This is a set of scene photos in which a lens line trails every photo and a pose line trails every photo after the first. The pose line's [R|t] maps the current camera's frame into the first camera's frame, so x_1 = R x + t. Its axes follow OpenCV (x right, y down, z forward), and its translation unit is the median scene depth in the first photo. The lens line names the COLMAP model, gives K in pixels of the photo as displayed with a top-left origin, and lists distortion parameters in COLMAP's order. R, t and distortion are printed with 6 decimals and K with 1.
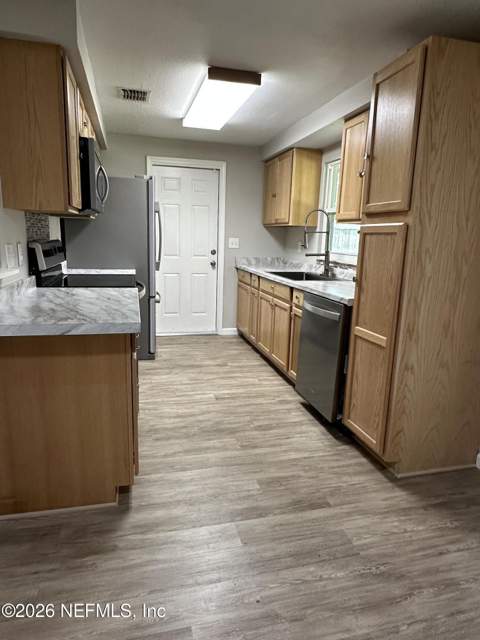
lens RADIAL K [[406.7, 0, 237.3], [0, 406.7, 320.0], [0, 0, 1]] dist [-0.005749, -0.001043]
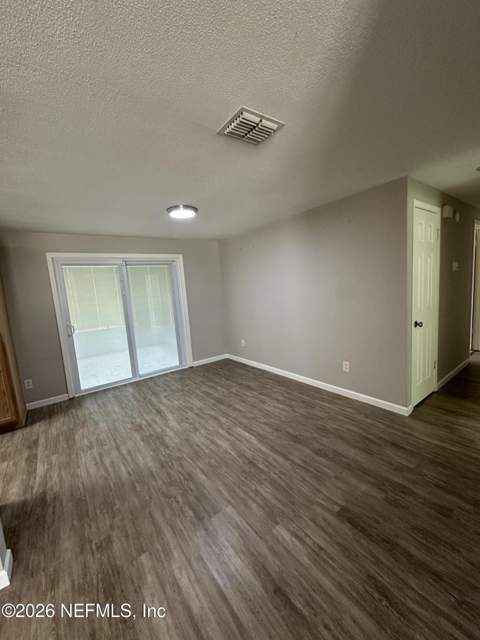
lens RADIAL K [[255.3, 0, 239.2], [0, 255.3, 319.2], [0, 0, 1]] dist [-0.004360, 0.000232]
pose [[-0.386223, -0.118907, 0.914709, -0.814910], [0.244524, 0.942979, 0.225828, -0.113585], [-0.889404, 0.310888, -0.335124, 0.177052]]
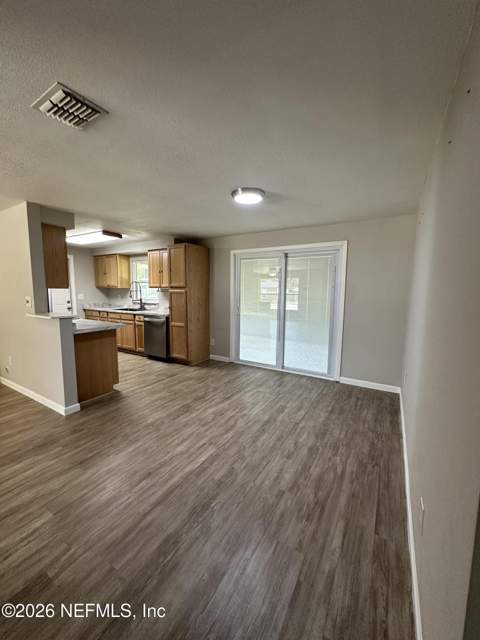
lens RADIAL K [[255.3, 0, 241.2], [0, 255.3, 319.5], [0, 0, 1]] dist [-0.004360, 0.000232]
pose [[0.700701, -0.105248, 0.705650, -0.511740], [0.156305, 0.987677, -0.007896, 0.065187], [-0.696123, 0.115829, 0.708517, -0.541356]]
